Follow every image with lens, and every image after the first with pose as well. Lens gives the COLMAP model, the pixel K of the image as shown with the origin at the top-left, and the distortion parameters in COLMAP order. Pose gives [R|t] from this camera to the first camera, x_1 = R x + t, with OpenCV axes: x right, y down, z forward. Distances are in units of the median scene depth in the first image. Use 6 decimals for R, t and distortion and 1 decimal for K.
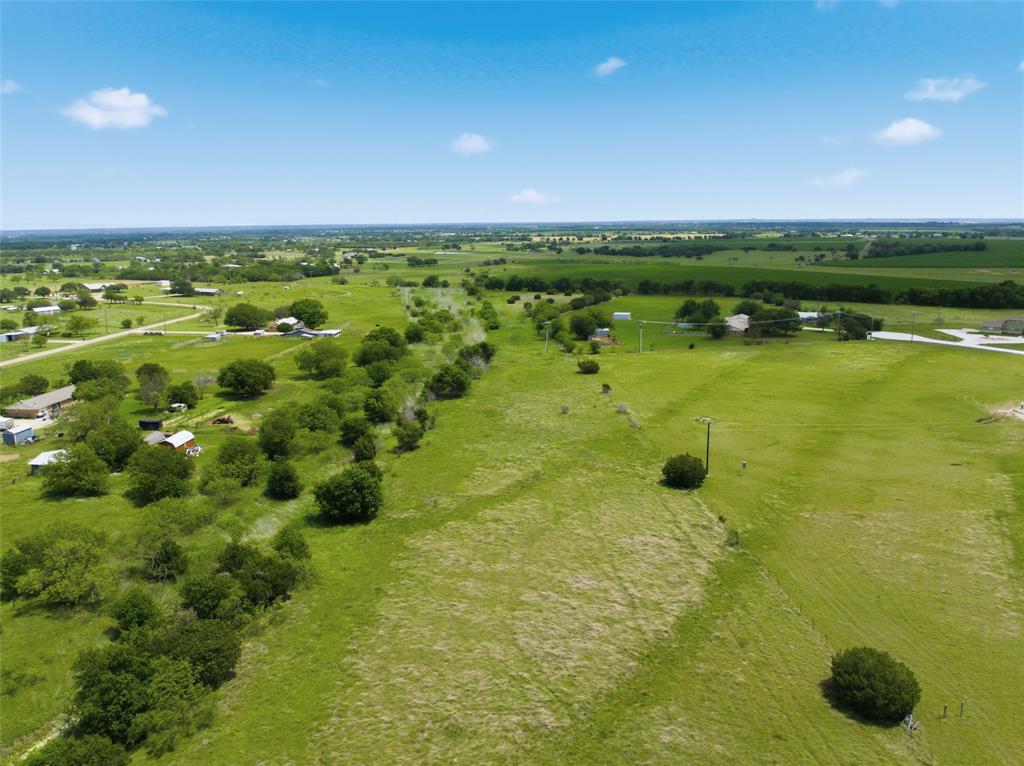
lens RADIAL K [[720.4, 0, 512.0], [0, 720.4, 383.0], [0, 0, 1]] dist [-0.033273, -0.010333]
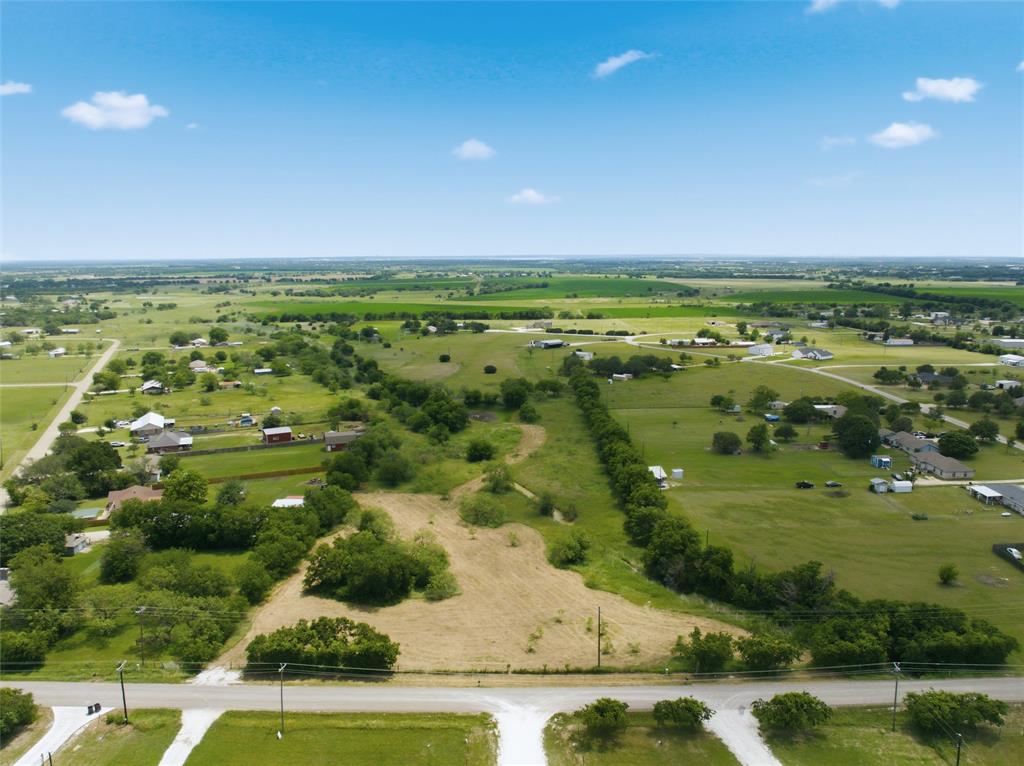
lens RADIAL K [[720.4, 0, 512.0], [0, 720.4, 383.0], [0, 0, 1]] dist [-0.033273, -0.010333]
pose [[0.875586, -0.078551, 0.476633, -0.270929], [0.101054, 0.994644, -0.021717, 0.077885], [-0.472374, 0.067180, 0.878834, -0.536193]]
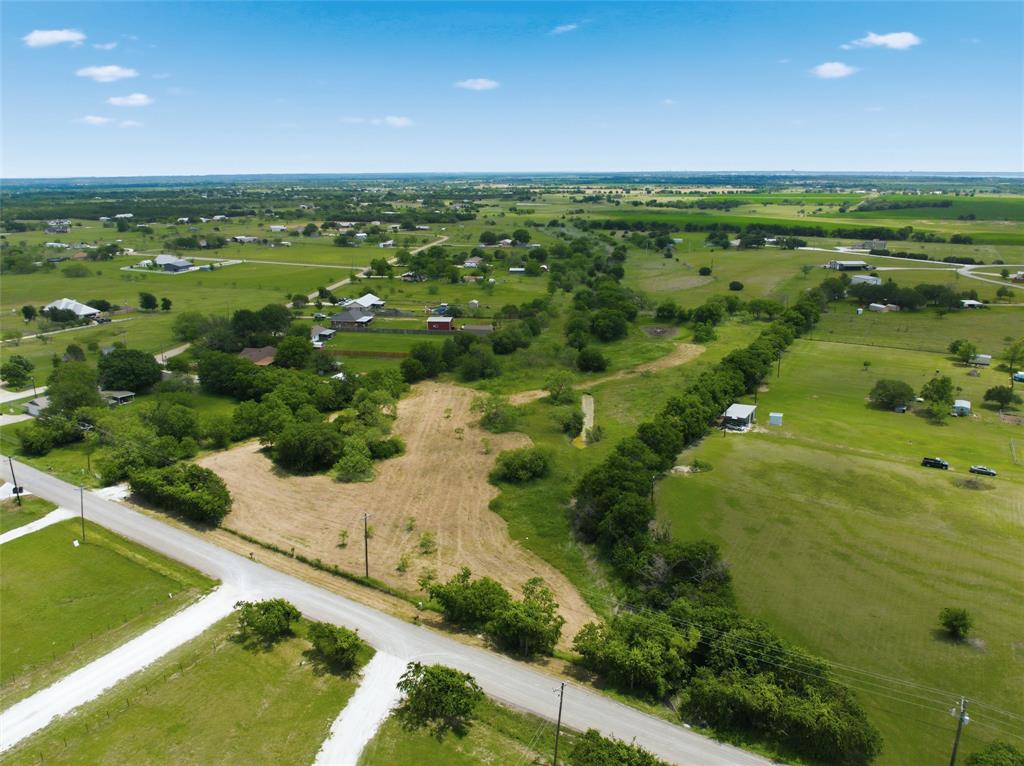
lens RADIAL K [[720.4, 0, 512.0], [0, 720.4, 383.0], [0, 0, 1]] dist [-0.033273, -0.010333]
pose [[0.998966, 0.017808, -0.041824, -0.115167], [-0.014953, 0.997600, 0.067606, 0.092555], [0.042927, -0.066911, 0.996835, -0.543813]]
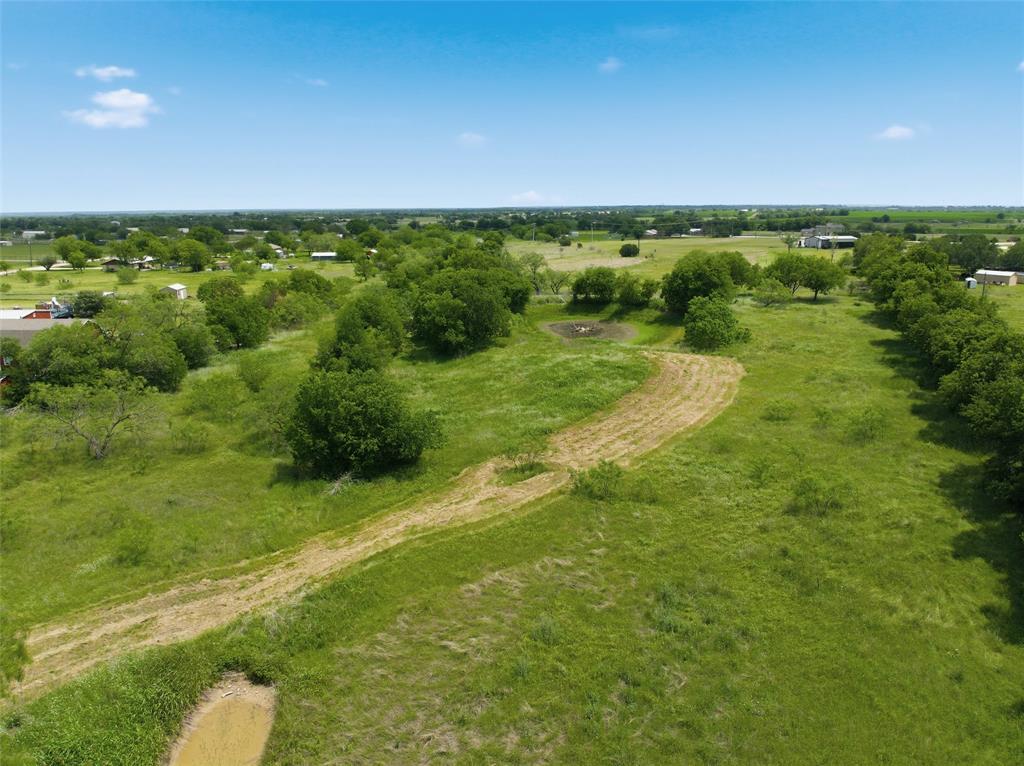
lens RADIAL K [[720.4, 0, 512.0], [0, 720.4, 383.0], [0, 0, 1]] dist [-0.033273, -0.010333]
pose [[0.993237, -0.023536, 0.113697, -0.079401], [0.021436, 0.999577, 0.019657, 0.099227], [-0.114111, -0.017087, 0.993321, -0.244329]]
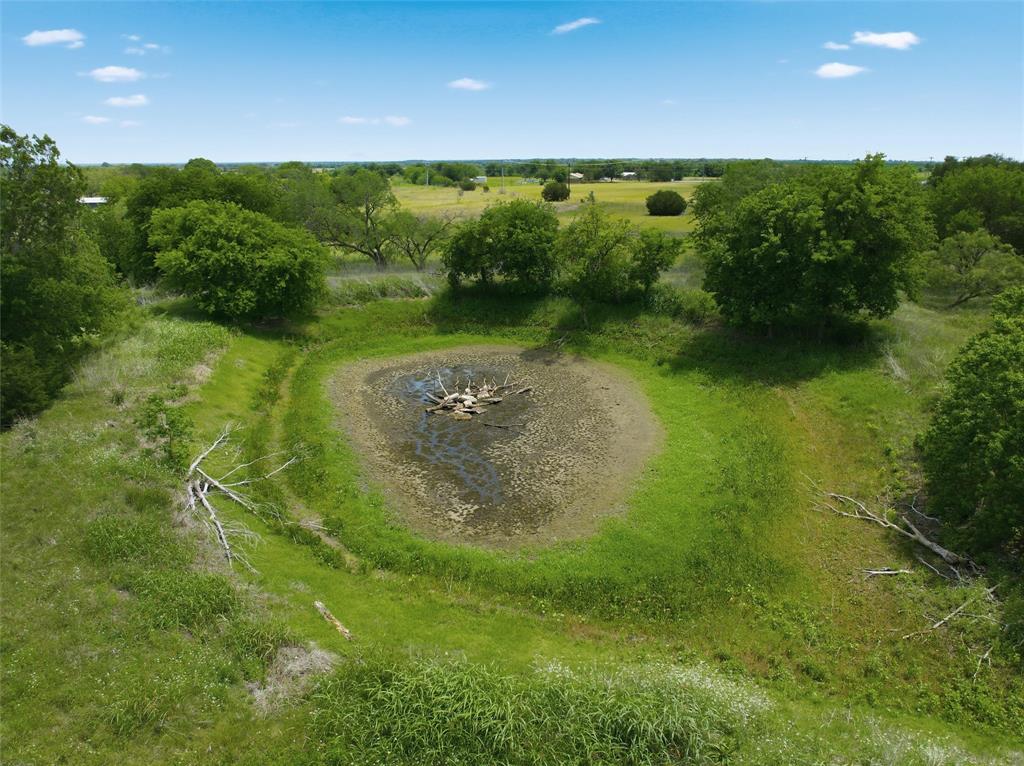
lens RADIAL K [[720.4, 0, 512.0], [0, 720.4, 383.0], [0, 0, 1]] dist [-0.033273, -0.010333]
pose [[0.972551, -0.060009, 0.224820, -0.045741], [0.042377, 0.995694, 0.082451, 0.081942], [-0.228800, -0.070660, 0.970906, -0.103704]]
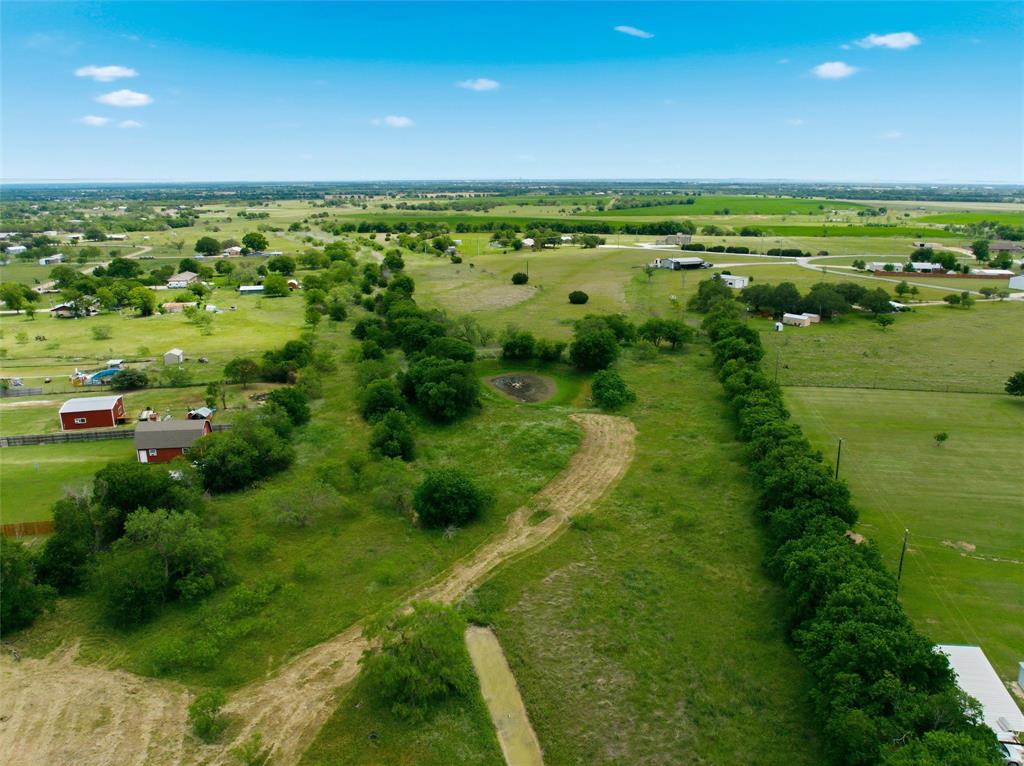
lens RADIAL K [[720.4, 0, 512.0], [0, 720.4, 383.0], [0, 0, 1]] dist [-0.033273, -0.010333]
pose [[0.953414, -0.072481, 0.292828, -0.121693], [0.056555, 0.996441, 0.062501, 0.069571], [-0.296316, -0.043029, 0.954120, -0.315873]]
